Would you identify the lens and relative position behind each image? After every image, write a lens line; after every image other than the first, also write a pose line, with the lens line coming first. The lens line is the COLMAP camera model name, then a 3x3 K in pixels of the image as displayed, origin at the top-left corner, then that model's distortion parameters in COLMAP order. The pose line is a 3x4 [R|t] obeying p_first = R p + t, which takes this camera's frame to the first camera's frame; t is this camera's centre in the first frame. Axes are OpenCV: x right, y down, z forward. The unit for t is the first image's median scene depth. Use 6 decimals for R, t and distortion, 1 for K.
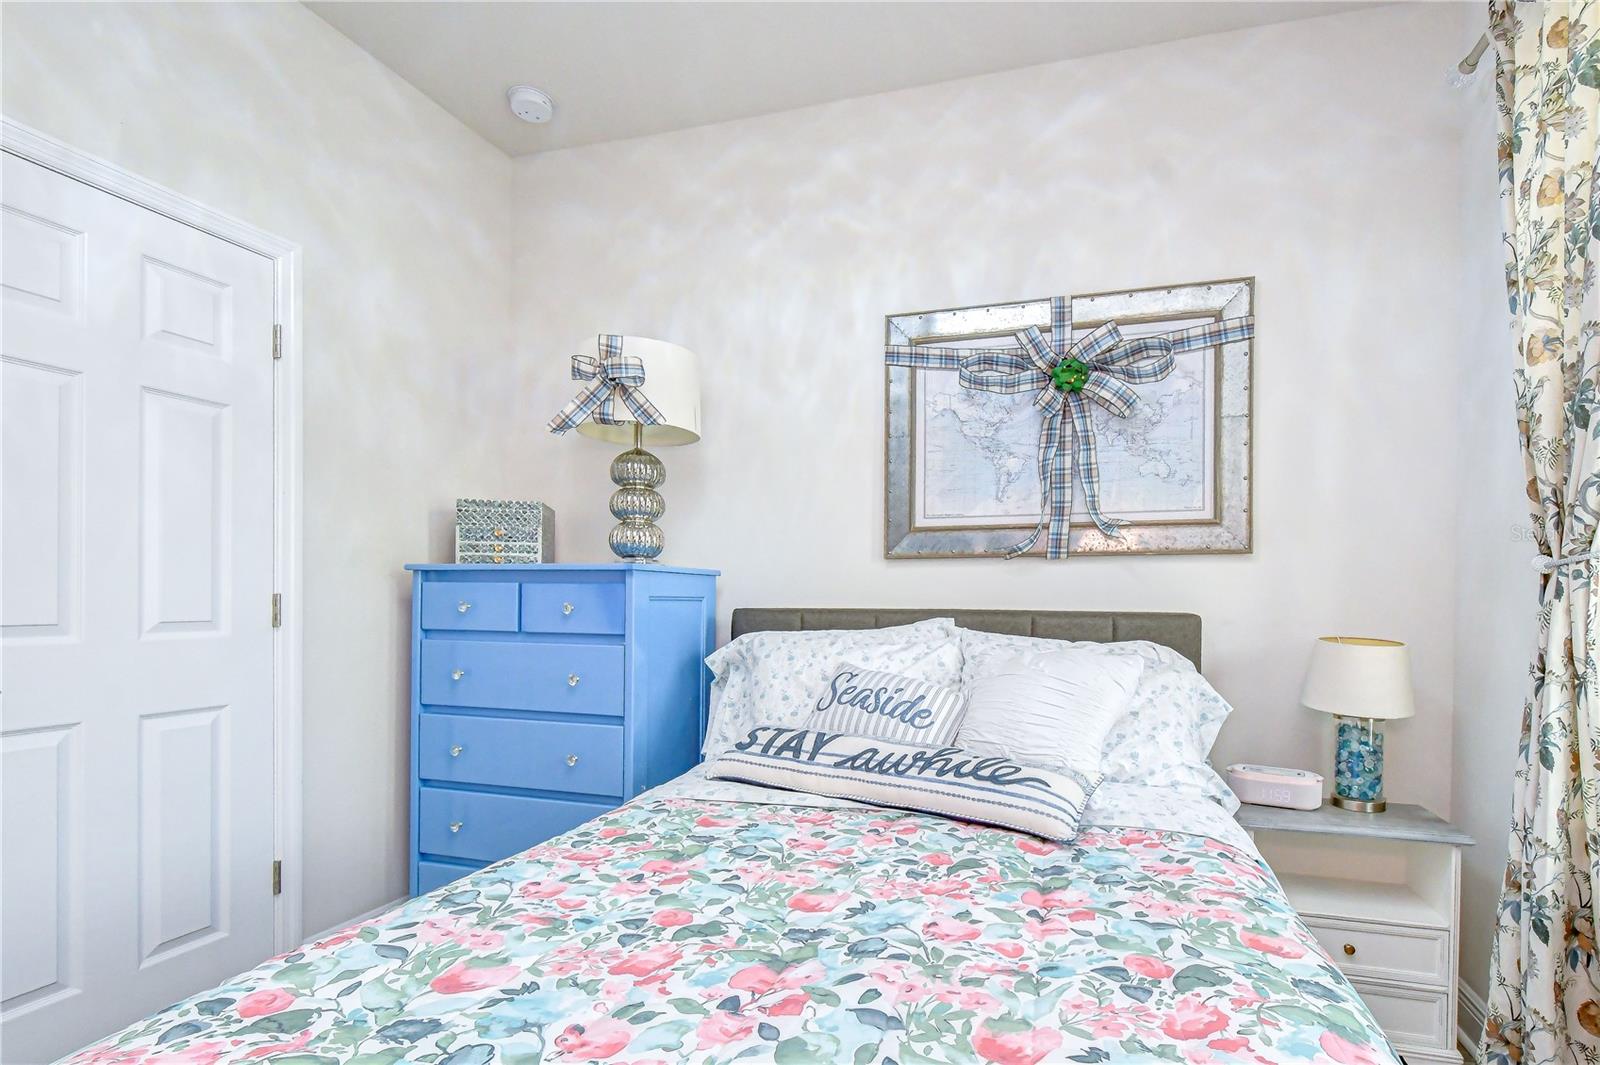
lens RADIAL K [[735.7, 0, 847.2], [0, 735.7, 604.4], [0, 0, 1]] dist [0.006440, -0.004801]
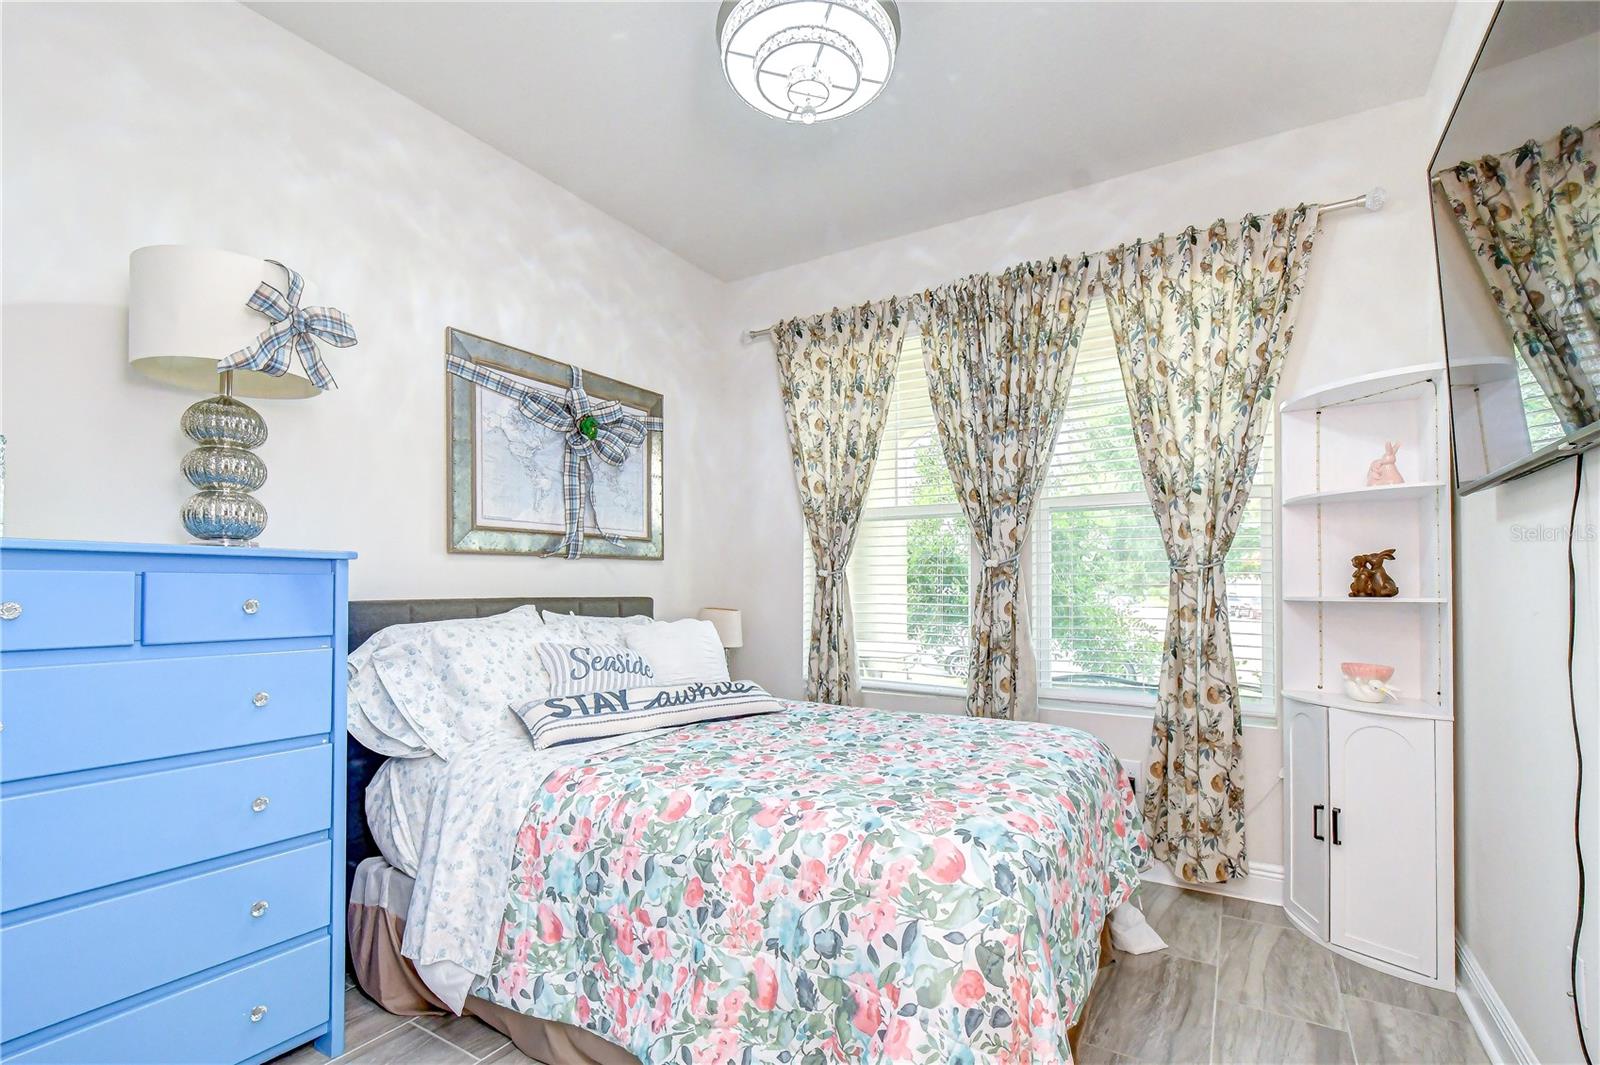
lens RADIAL K [[735.7, 0, 810.7], [0, 735.7, 578.5], [0, 0, 1]] dist [0.006440, -0.004801]
pose [[0.262807, 0.005452, 0.964833, -0.901718], [0.011884, 0.999890, -0.008887, -0.008698], [-0.964775, 0.013801, 0.262713, 0.226977]]
